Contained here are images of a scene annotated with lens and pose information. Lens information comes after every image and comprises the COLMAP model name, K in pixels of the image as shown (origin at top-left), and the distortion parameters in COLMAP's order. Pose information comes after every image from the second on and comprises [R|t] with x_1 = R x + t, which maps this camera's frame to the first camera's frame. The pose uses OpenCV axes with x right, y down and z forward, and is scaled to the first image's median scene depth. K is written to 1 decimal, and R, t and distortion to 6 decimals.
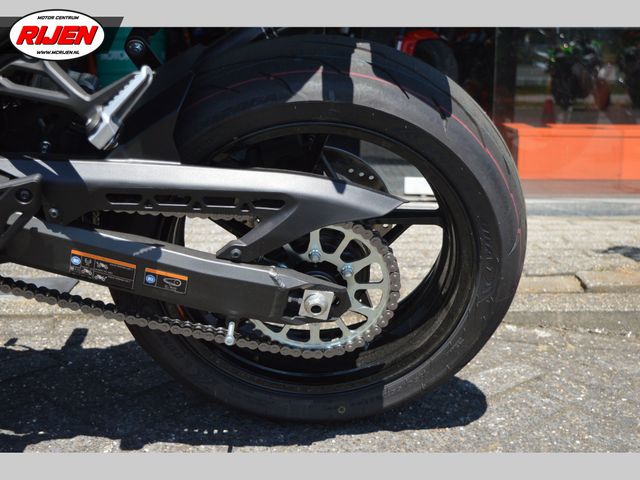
lens RADIAL K [[994.3, 0, 320.0], [0, 994.3, 240.0], [0, 0, 1]] dist [-0.002288, -0.012206]
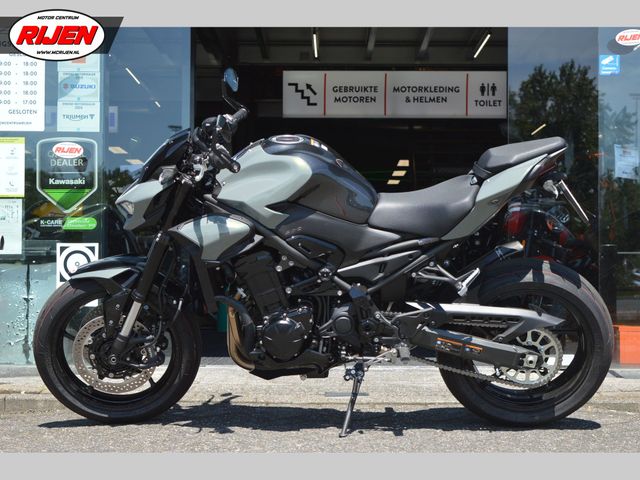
lens RADIAL K [[1354.7, 0, 320.0], [0, 1354.7, 240.0], [0, 0, 1]] dist [0.037976, 0.353380]
pose [[0.999417, -0.005008, -0.033780, -0.429287], [-0.002433, 0.976232, -0.216715, 0.523130], [0.034062, 0.216671, 0.975650, -2.511377]]
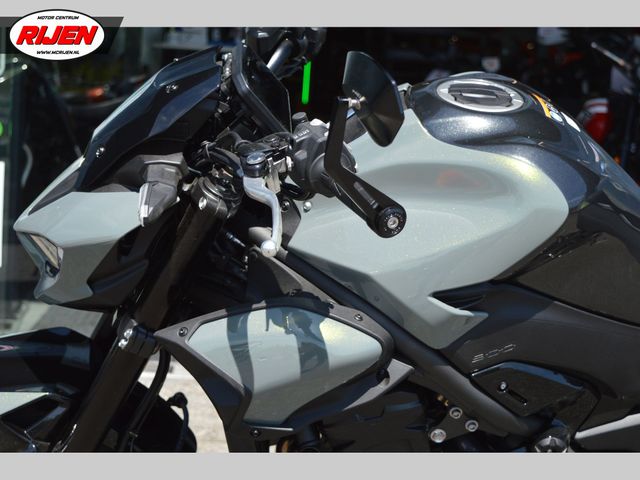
lens RADIAL K [[1234.6, 0, 320.0], [0, 1234.6, 240.0], [0, 0, 1]] dist [0.007648, 0.026391]
pose [[0.997588, 0.052950, 0.044883, -0.828098], [-0.050101, 0.996793, -0.062398, -0.257451], [-0.048043, 0.059999, 0.997042, -0.365954]]
